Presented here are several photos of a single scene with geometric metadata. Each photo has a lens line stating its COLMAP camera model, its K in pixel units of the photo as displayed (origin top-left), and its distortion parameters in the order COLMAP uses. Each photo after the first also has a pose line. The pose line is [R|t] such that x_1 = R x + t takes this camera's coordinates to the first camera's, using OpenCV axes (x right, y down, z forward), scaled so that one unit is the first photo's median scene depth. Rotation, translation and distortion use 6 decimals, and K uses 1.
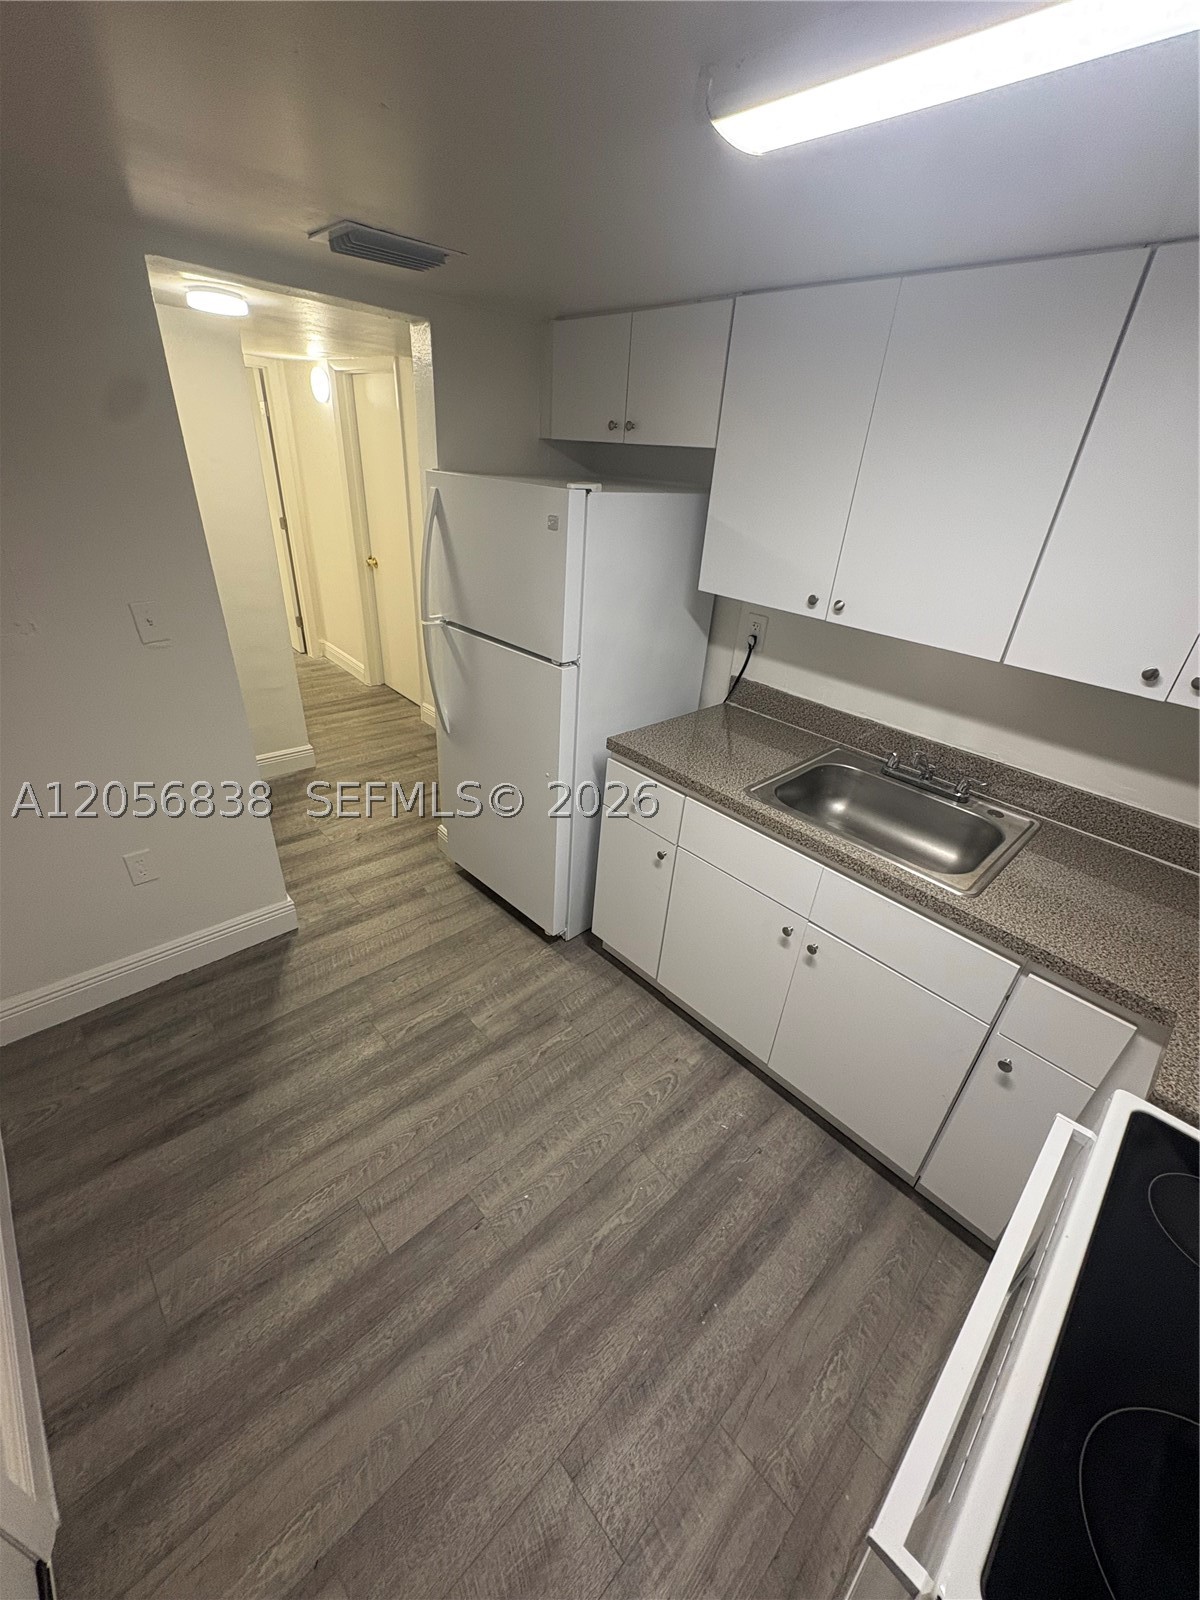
lens RADIAL K [[639.0, 0, 595.1], [0, 639.0, 795.4], [0, 0, 1]] dist [-0.000191, 0.000057]
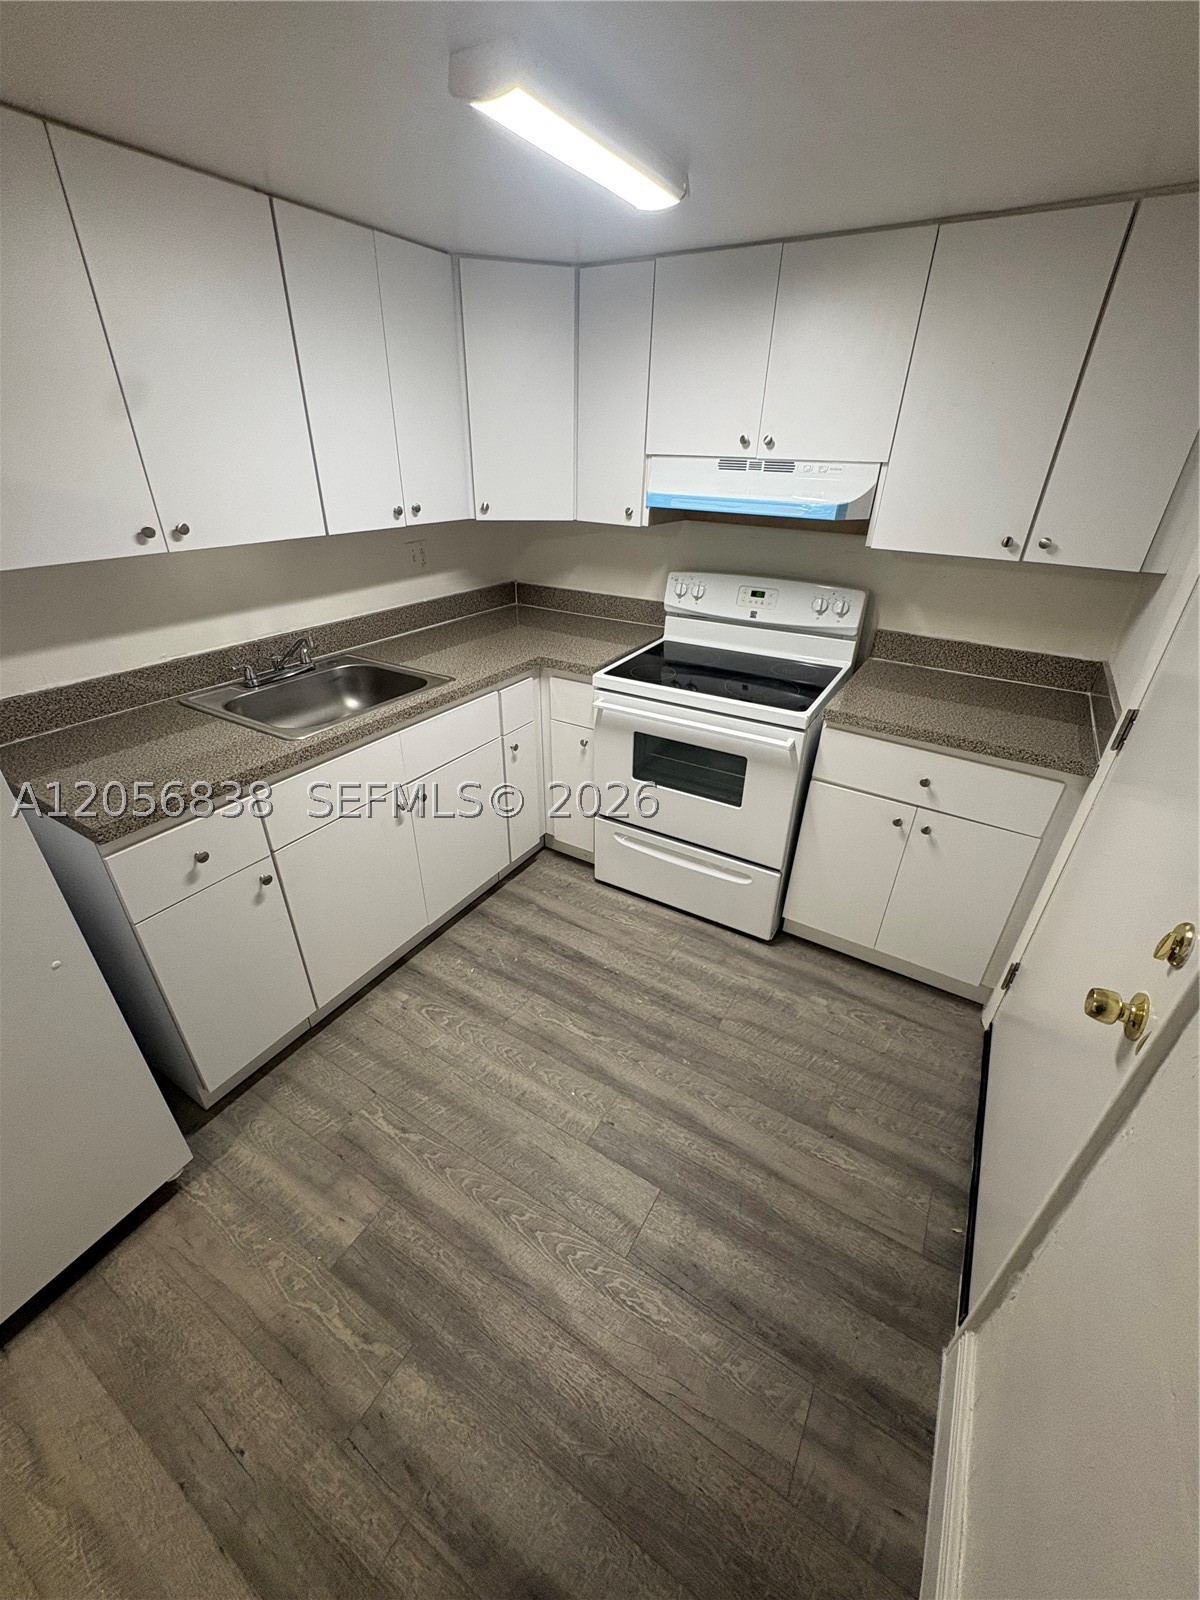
lens RADIAL K [[639.0, 0, 600.7], [0, 639.0, 801.4], [0, 0, 1]] dist [-0.000191, 0.000057]
pose [[-0.266906, -0.527362, 0.806629, -0.699789], [0.425276, 0.686639, 0.589633, -0.311811], [-0.864813, 0.500417, 0.041007, 0.642414]]
